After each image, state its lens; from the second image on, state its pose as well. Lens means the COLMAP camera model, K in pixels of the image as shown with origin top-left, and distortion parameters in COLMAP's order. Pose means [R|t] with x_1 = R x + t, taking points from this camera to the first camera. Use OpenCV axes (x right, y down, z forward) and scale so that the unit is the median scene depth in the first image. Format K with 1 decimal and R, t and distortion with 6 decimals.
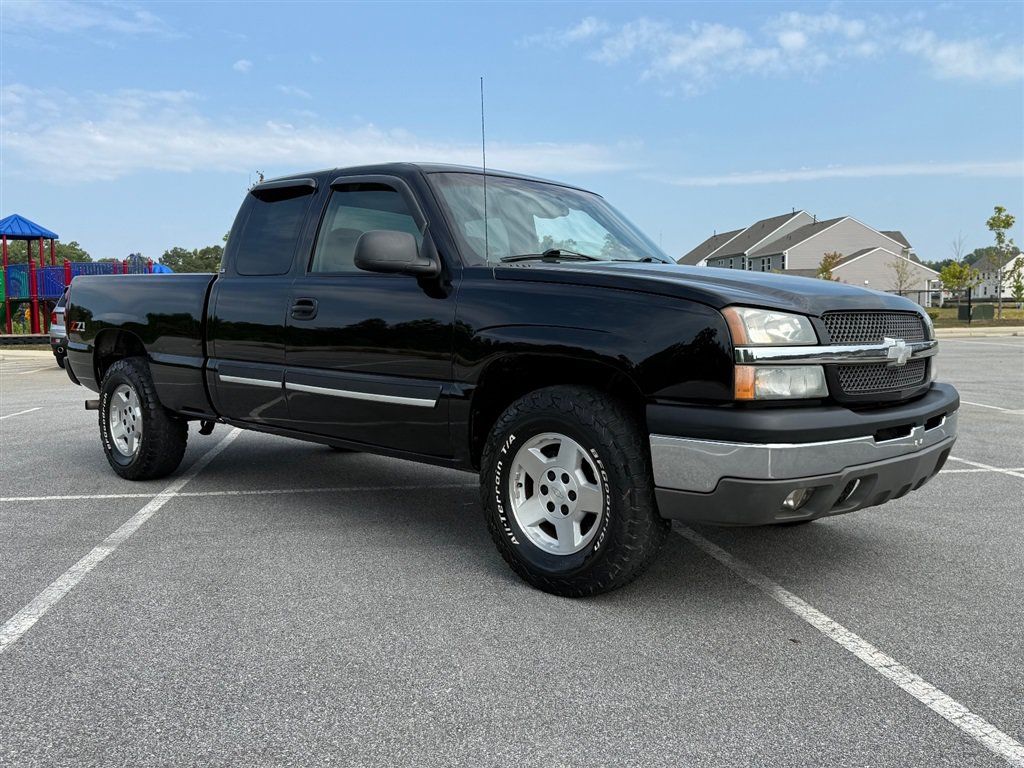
lens RADIAL K [[923.7, 0, 512.0], [0, 923.7, 384.0], [0, 0, 1]] dist [0.010811, -0.034889]
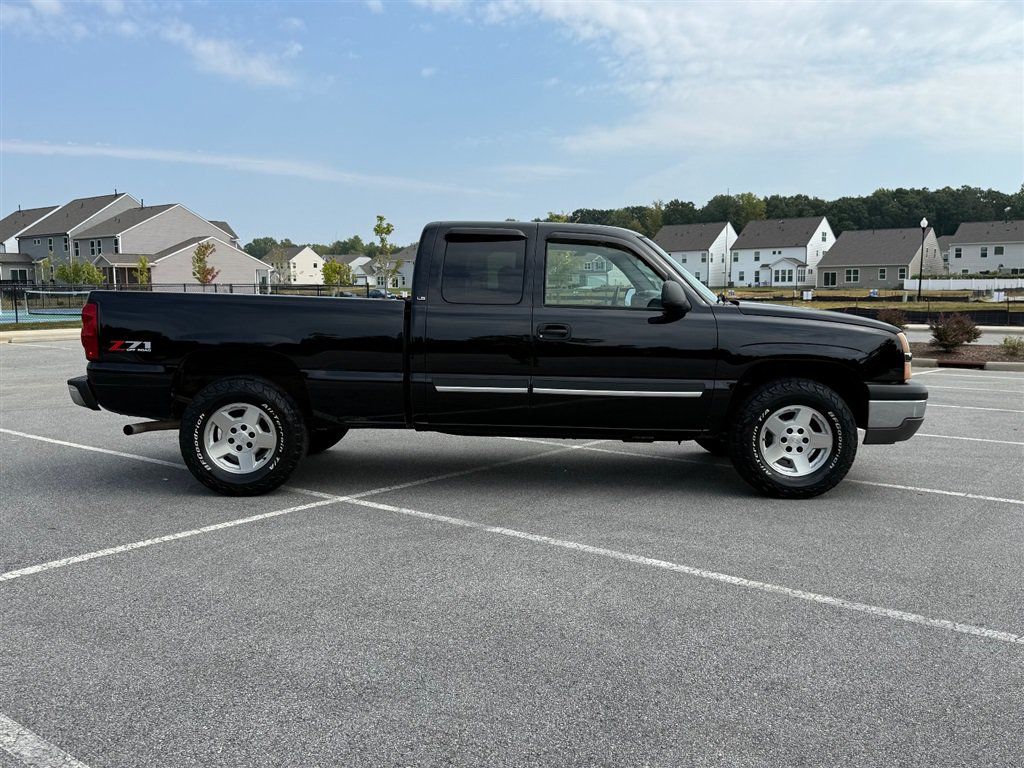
lens RADIAL K [[909.3, 0, 512.0], [0, 909.3, 384.0], [0, 0, 1]] dist [0.121659, -0.215805]
pose [[0.712690, -0.059746, 0.698930, -0.272903], [0.045327, 0.998206, 0.039109, -0.013828], [-0.700013, 0.003808, 0.714120, 0.027726]]
